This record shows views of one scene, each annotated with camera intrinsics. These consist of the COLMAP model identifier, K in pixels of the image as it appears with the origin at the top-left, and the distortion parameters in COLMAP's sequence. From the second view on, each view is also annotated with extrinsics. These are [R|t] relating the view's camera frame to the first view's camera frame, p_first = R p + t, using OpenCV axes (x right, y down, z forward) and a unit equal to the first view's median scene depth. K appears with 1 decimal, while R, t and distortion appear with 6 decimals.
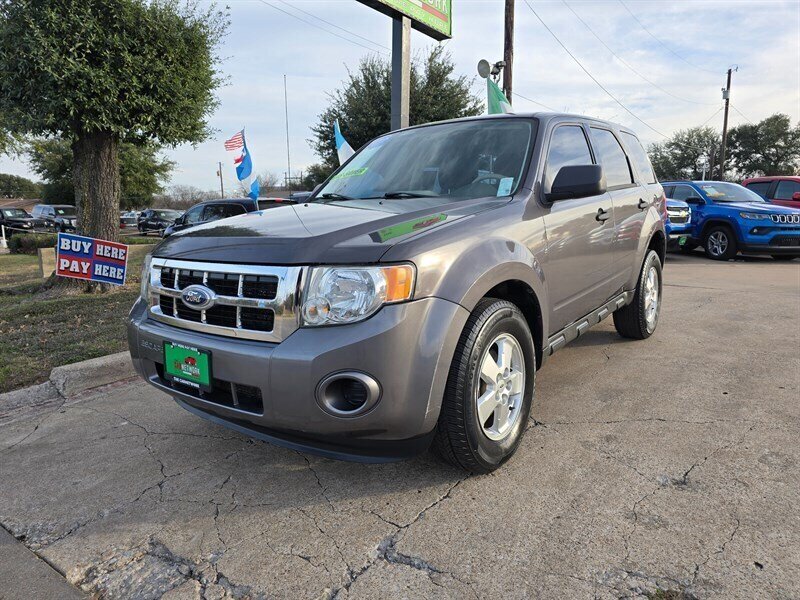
lens RADIAL K [[563.1, 0, 404.2], [0, 563.1, 298.6], [0, 0, 1]] dist [0.054272, -0.057186]
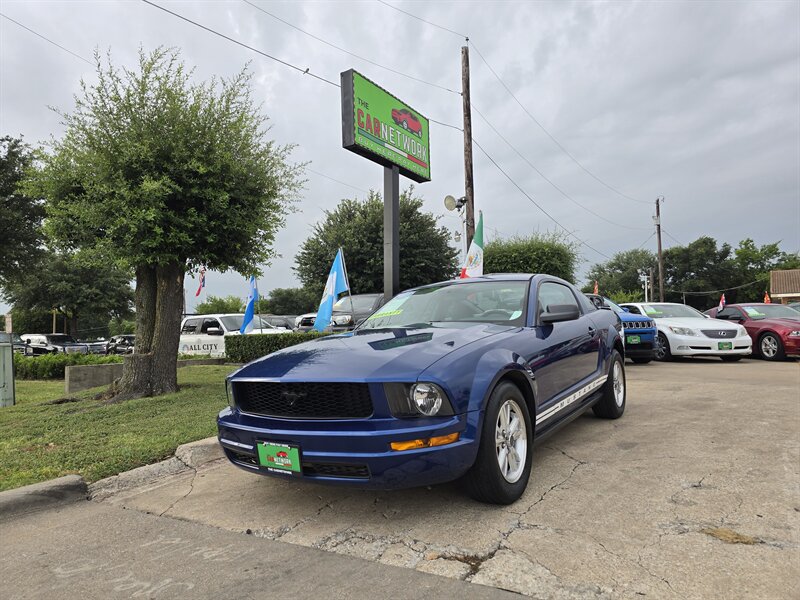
lens RADIAL K [[562.6, 0, 394.1], [0, 562.6, 298.4], [0, 0, 1]] dist [0.071296, -0.069387]
pose [[0.997882, -0.019718, 0.061996, -0.077388], [0.032382, 0.977066, -0.210460, 0.029368], [-0.056424, 0.212022, 0.975635, -0.100544]]
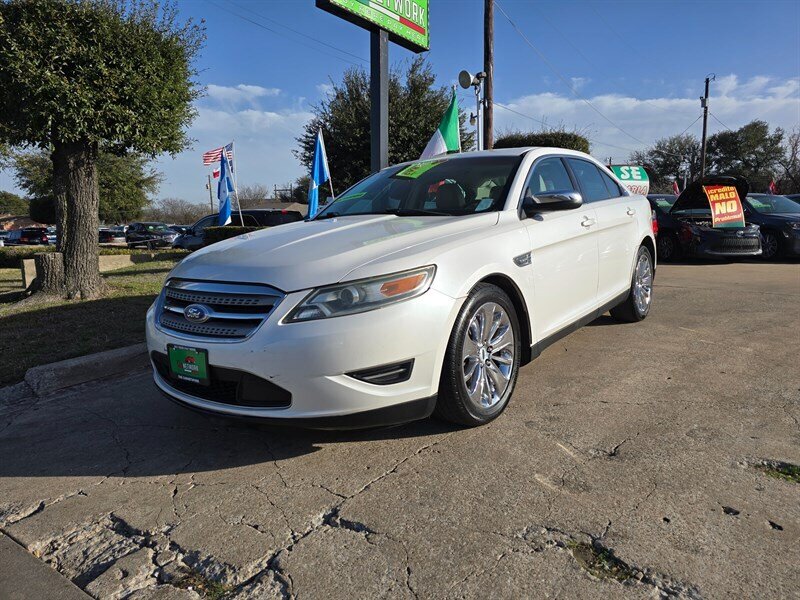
lens RADIAL K [[559.9, 0, 406.7], [0, 559.9, 297.4], [0, 0, 1]] dist [0.064891, -0.063720]
pose [[0.999685, -0.016635, 0.018778, 0.017856], [0.016993, 0.999674, -0.019062, 0.008494], [-0.018455, 0.019375, 0.999642, -0.014813]]
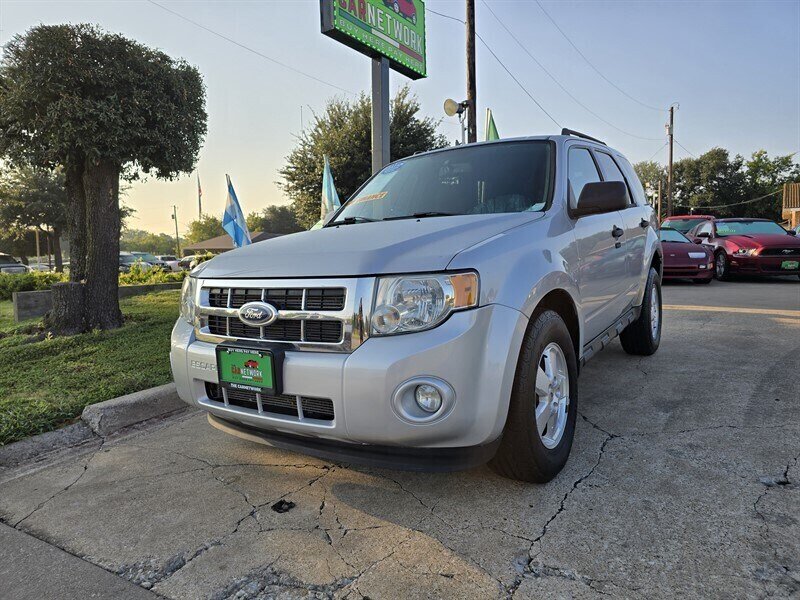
lens RADIAL K [[566.6, 0, 397.1], [0, 566.6, 298.8], [0, 0, 1]] dist [0.052929, -0.055894]
pose [[0.997432, -0.032864, 0.063640, -0.053313], [0.037095, 0.997097, -0.066500, 0.008887], [-0.061270, 0.068690, 0.995755, 0.002588]]
